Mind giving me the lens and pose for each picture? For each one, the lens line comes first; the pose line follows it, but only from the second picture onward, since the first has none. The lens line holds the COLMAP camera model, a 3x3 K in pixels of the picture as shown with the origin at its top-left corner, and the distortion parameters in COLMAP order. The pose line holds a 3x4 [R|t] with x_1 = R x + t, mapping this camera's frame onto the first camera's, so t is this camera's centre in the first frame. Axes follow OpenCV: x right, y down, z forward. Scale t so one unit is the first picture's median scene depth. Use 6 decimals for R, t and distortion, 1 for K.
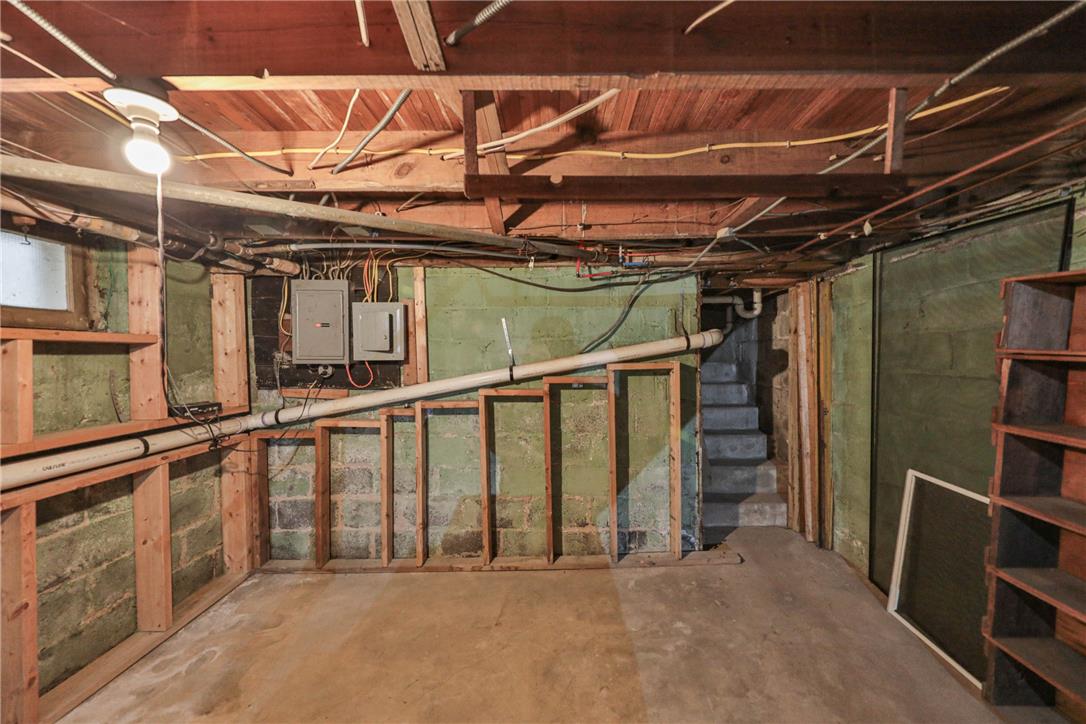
lens RADIAL K [[370.1, 0, 549.8], [0, 370.1, 356.6], [0, 0, 1]] dist [0.016419, -0.005159]
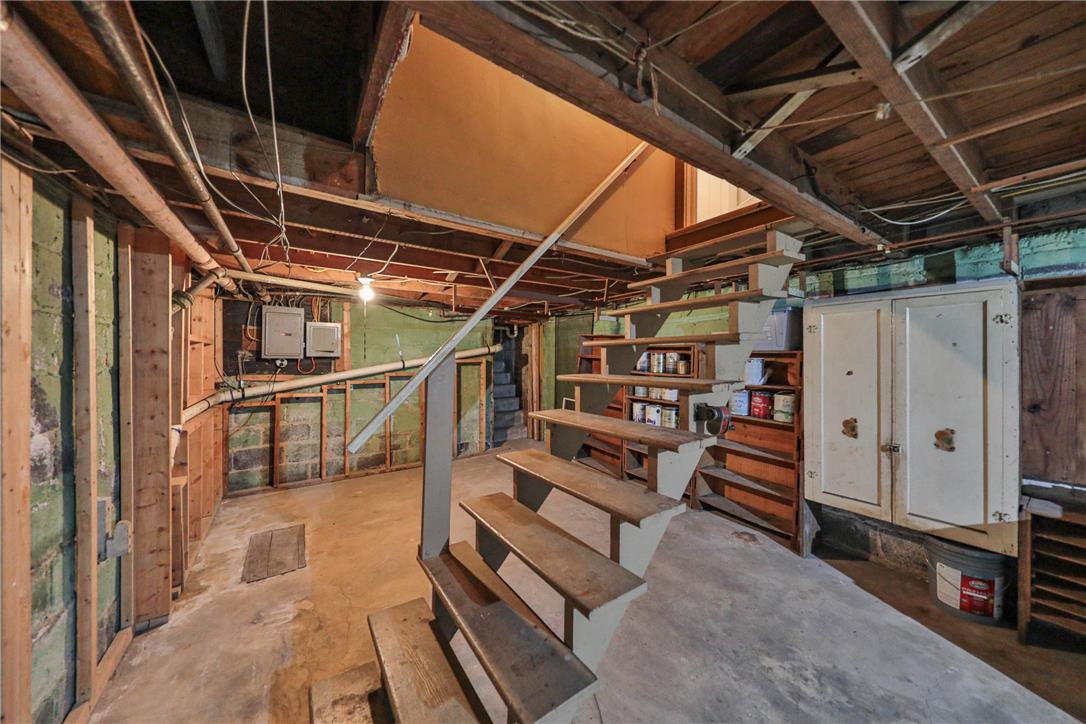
lens RADIAL K [[370.1, 0, 549.8], [0, 370.1, 356.6], [0, 0, 1]] dist [0.016419, -0.005159]
pose [[0.812937, 0.010617, 0.582255, -0.575532], [-0.003986, 0.999912, -0.012668, 0.025773], [-0.582338, 0.007978, 0.812907, -0.926720]]
